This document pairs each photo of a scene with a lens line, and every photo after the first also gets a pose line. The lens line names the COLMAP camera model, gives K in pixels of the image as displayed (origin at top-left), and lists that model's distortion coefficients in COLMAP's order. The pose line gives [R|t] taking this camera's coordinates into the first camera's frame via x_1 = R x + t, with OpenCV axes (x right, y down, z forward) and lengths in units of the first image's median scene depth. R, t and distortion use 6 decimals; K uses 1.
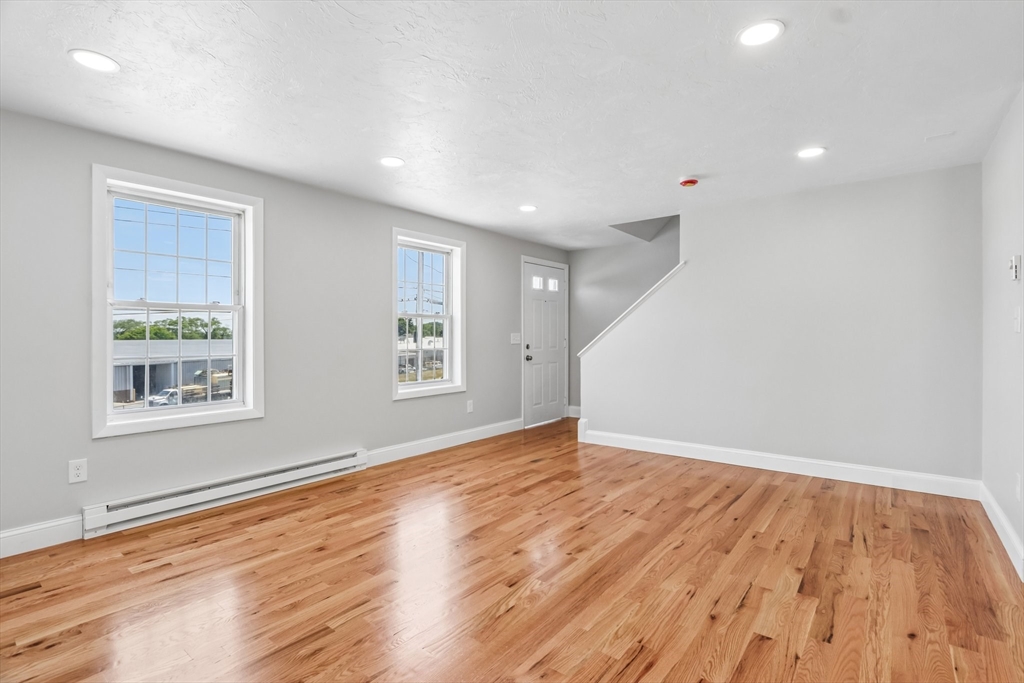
lens RADIAL K [[487.5, 0, 511.7], [0, 487.5, 339.4], [0, 0, 1]] dist [-0.015389, 0.000057]
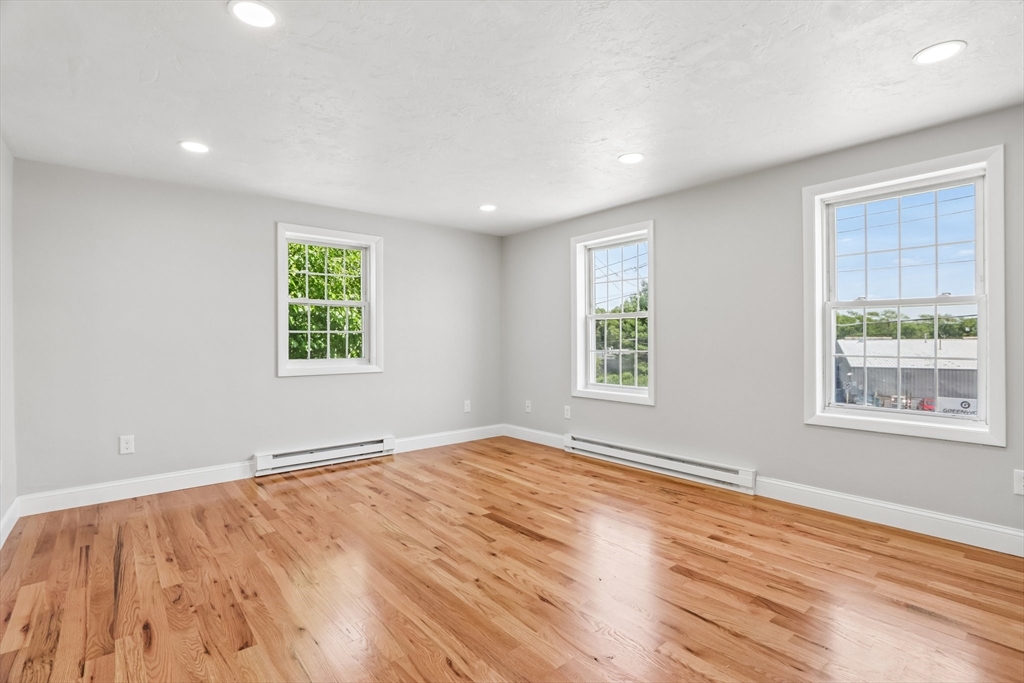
lens RADIAL K [[487.5, 0, 508.2], [0, 487.5, 341.2], [0, 0, 1]] dist [-0.015389, 0.000057]
pose [[-0.212637, 0.009786, -0.977082, 0.695073], [-0.000090, 0.999950, 0.010034, -0.008189], [0.977131, 0.002221, -0.212626, 0.881566]]
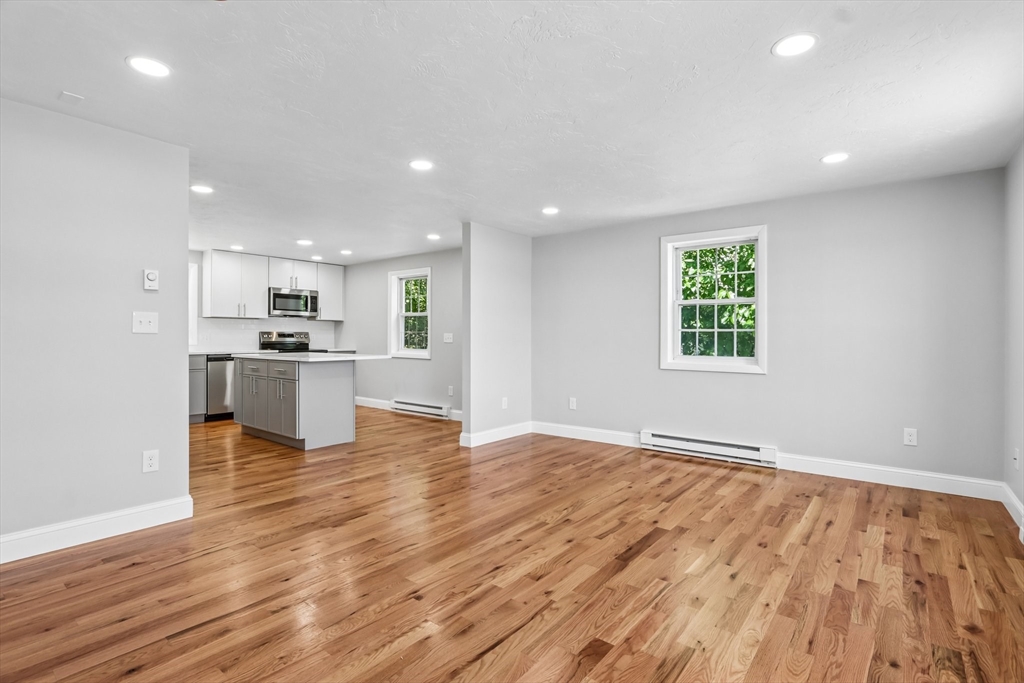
lens RADIAL K [[487.5, 0, 513.1], [0, 487.5, 338.1], [0, 0, 1]] dist [-0.015389, 0.000057]
pose [[-0.999977, -0.000213, 0.006808, 0.088421], [-0.000162, 0.999971, 0.007565, -0.008278], [-0.006809, 0.007564, -0.999948, 1.459773]]
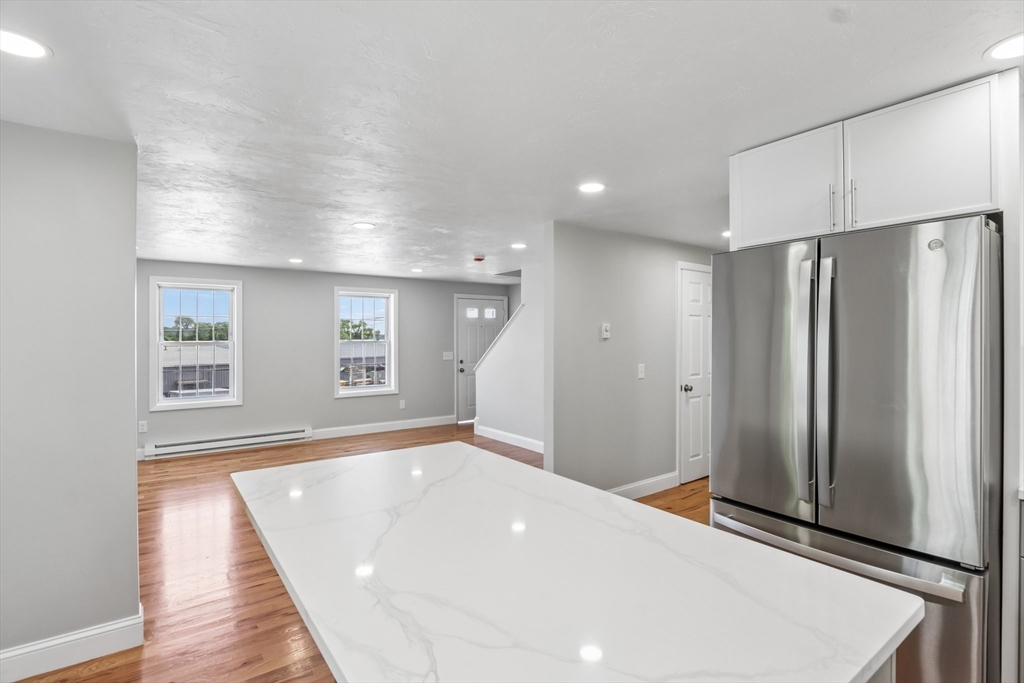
lens RADIAL K [[487.5, 0, 514.7], [0, 487.5, 338.6], [0, 0, 1]] dist [-0.015389, 0.000057]
pose [[0.954747, 0.008037, -0.297310, 0.924512], [-0.005632, 0.999944, 0.008946, -0.098898], [0.297365, -0.006867, 0.954739, -0.374053]]
